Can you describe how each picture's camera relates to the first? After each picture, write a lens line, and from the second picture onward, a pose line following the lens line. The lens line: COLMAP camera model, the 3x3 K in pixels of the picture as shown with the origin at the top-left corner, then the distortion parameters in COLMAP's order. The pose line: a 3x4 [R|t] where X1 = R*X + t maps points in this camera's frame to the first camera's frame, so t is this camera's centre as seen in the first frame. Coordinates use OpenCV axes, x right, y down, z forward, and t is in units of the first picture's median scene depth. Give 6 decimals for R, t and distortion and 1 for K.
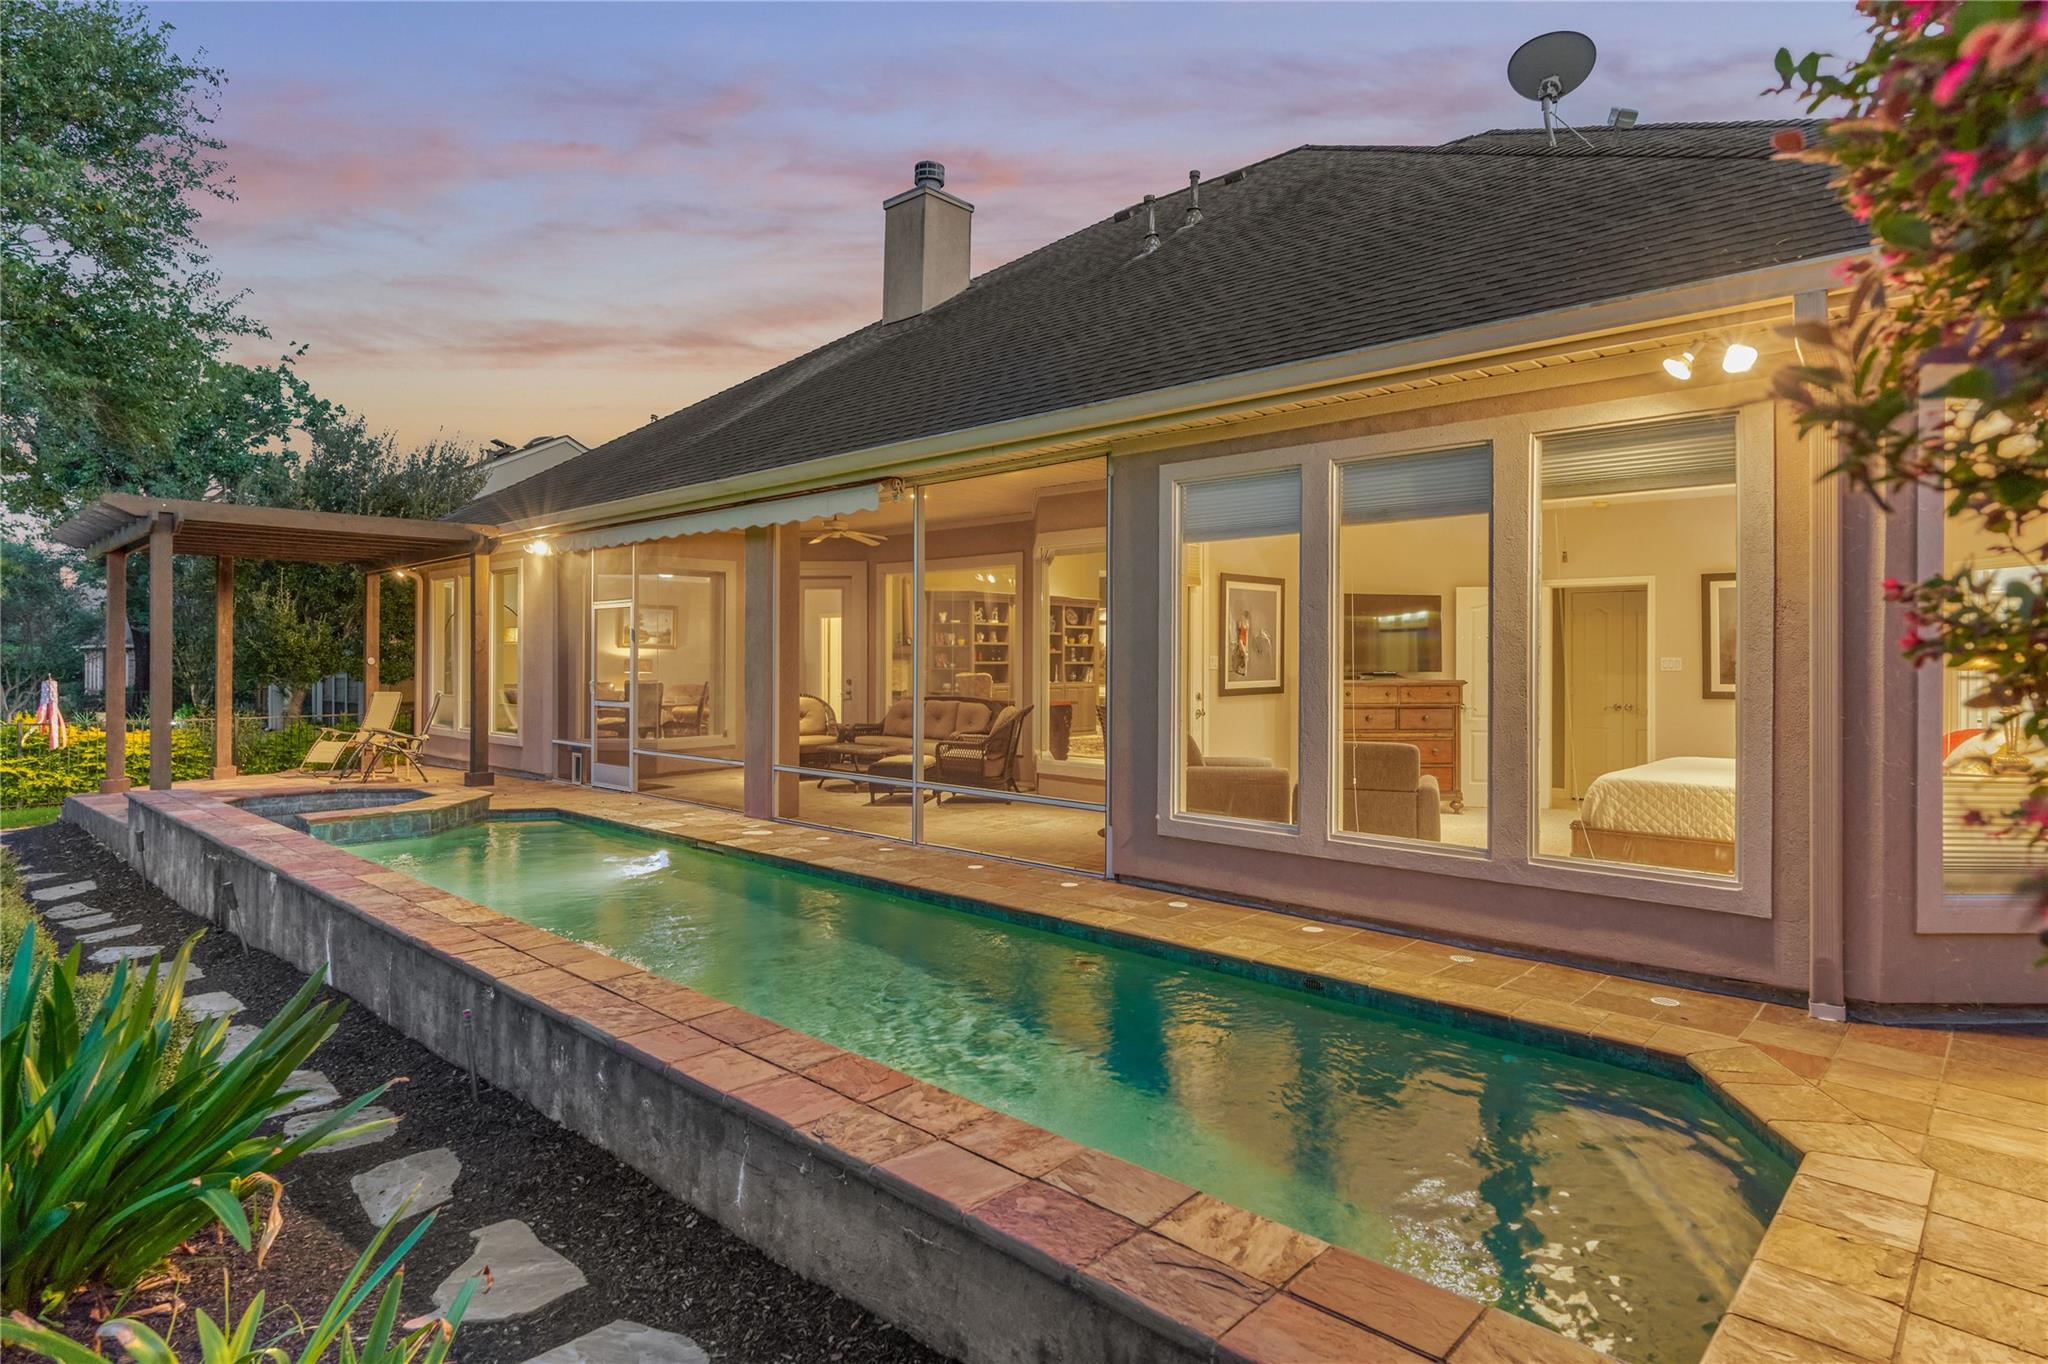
lens RADIAL K [[1106.2, 0, 1019.4], [0, 1106.2, 656.8], [0, 0, 1]] dist [-0.001112, -0.000779]
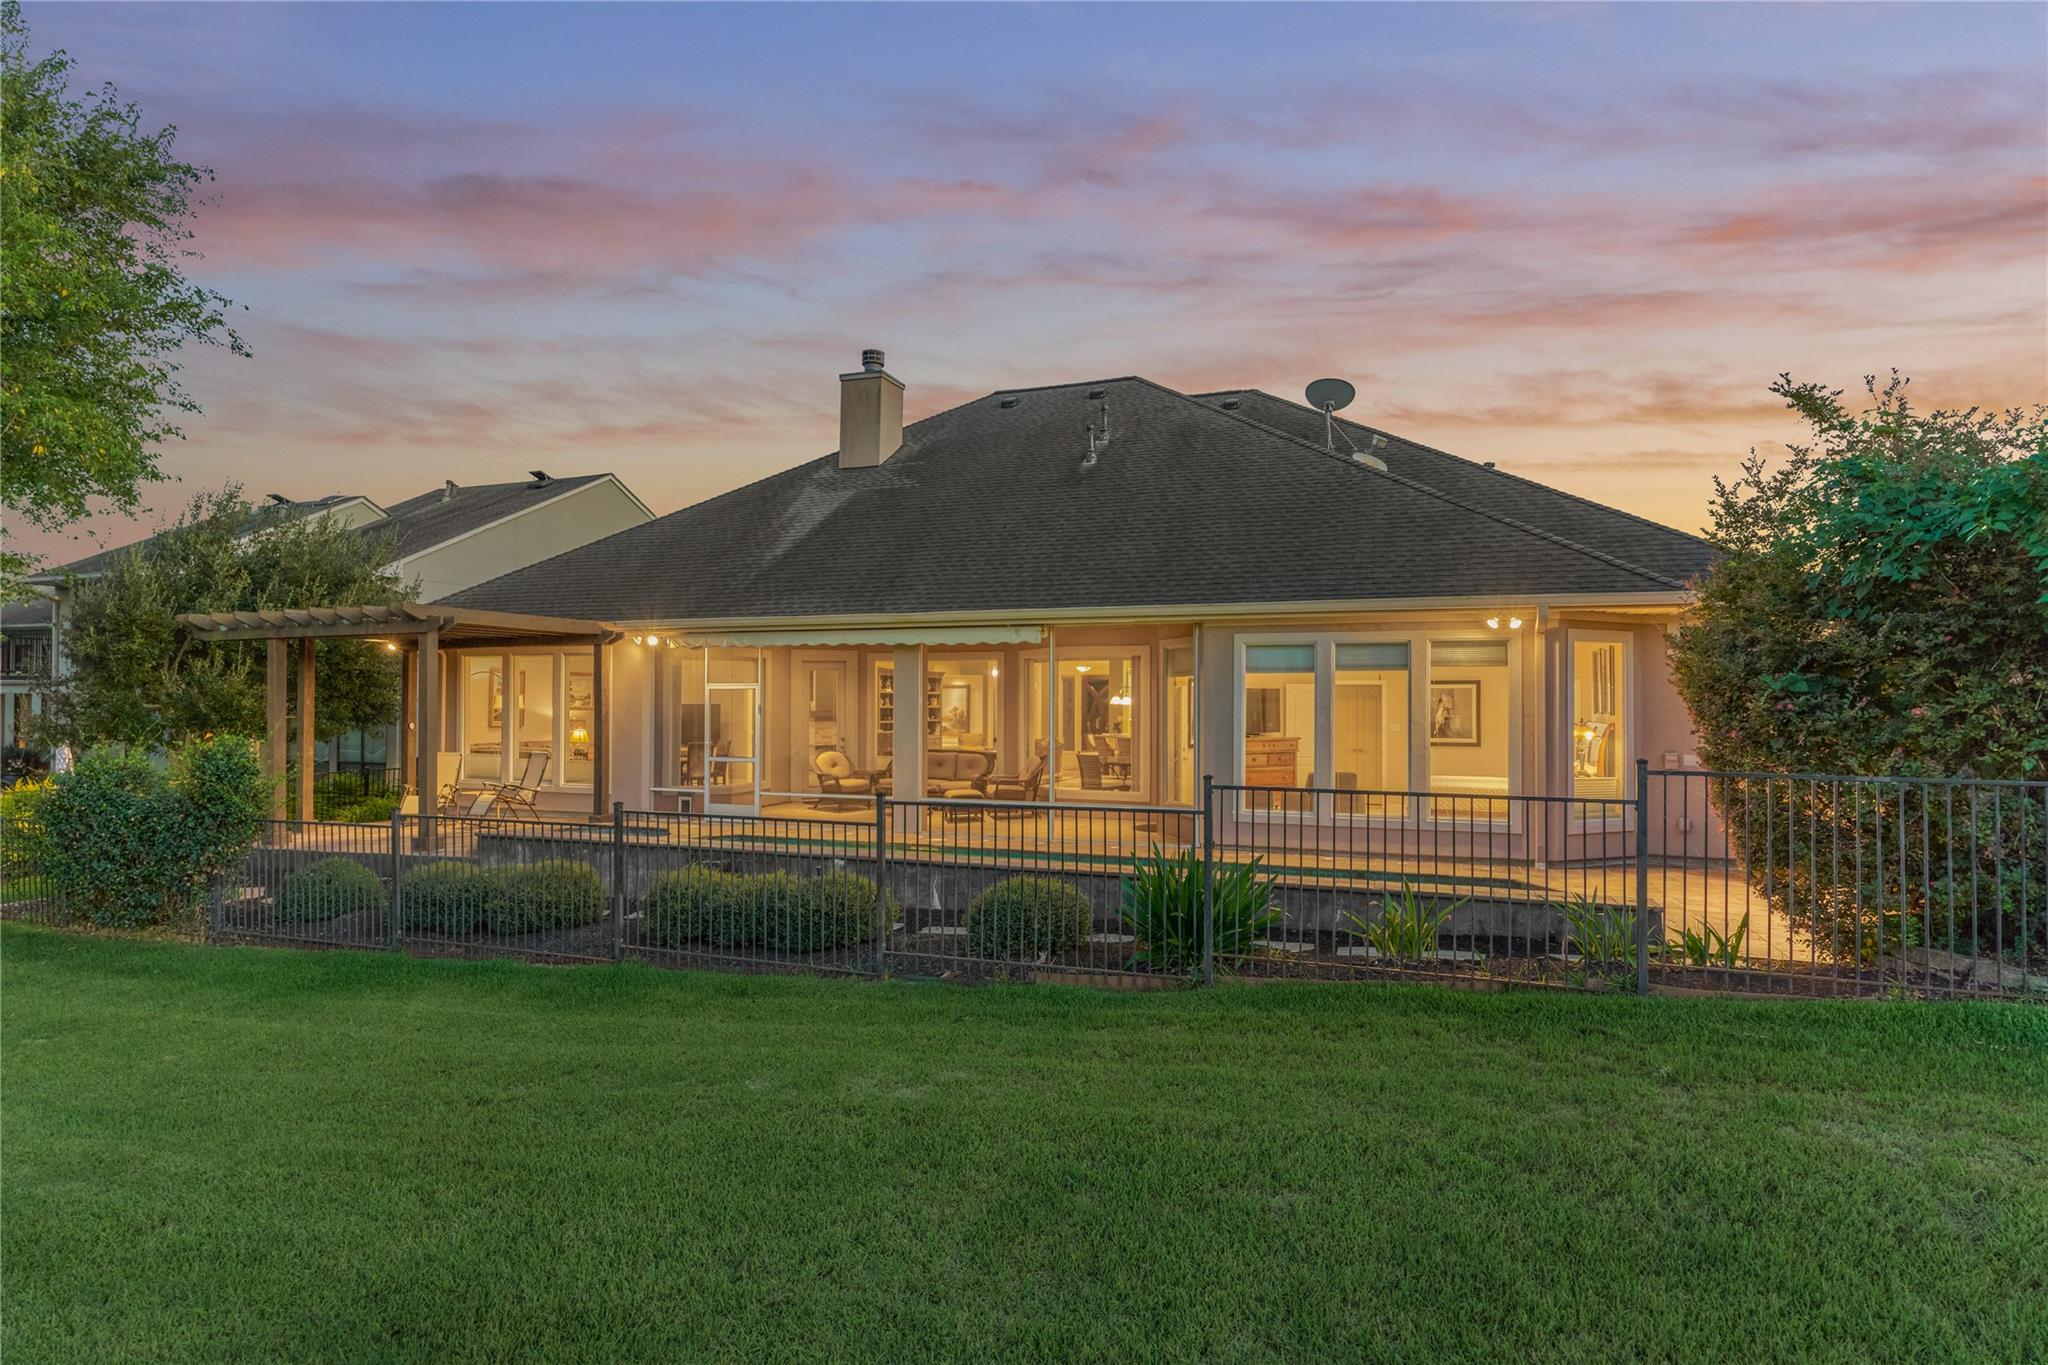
lens RADIAL K [[1073.1, 0, 1024.0], [0, 1073.1, 682.5], [0, 0, 1]] dist [0.002604, 0.000426]
pose [[0.920465, 0.006610, 0.390769, -0.703939], [-0.000835, 0.999888, -0.014946, -0.041434], [-0.390824, 0.013431, 0.920367, -0.447897]]
